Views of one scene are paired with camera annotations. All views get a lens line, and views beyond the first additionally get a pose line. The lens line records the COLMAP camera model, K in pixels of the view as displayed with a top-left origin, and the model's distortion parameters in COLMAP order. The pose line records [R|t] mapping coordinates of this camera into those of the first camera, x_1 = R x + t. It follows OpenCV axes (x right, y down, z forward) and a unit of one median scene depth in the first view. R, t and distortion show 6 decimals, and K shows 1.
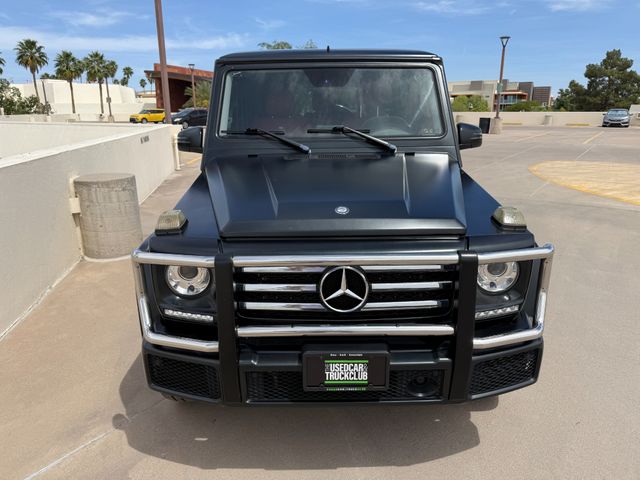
lens RADIAL K [[446.4, 0, 317.6], [0, 446.4, 233.3], [0, 0, 1]] dist [-0.002547, -0.002961]
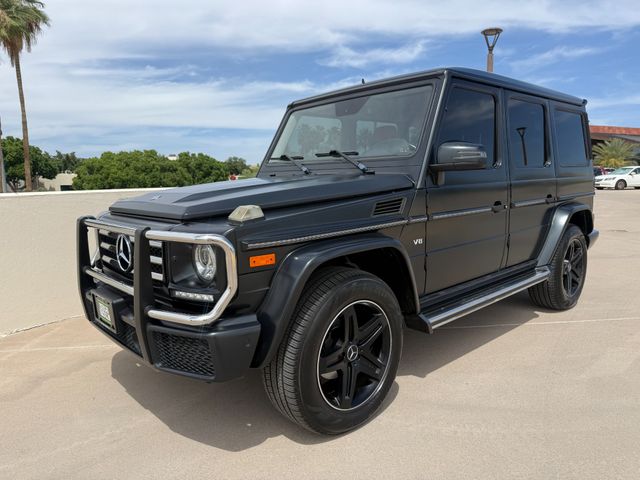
lens RADIAL K [[445.6, 0, 329.7], [0, 445.6, 235.1], [0, 0, 1]] dist [0.045475, -0.072351]
pose [[0.685704, 0.092405, -0.721991, 1.093874], [-0.184476, 0.981586, -0.049575, 0.022343], [0.704116, 0.167184, 0.690124, 0.374709]]
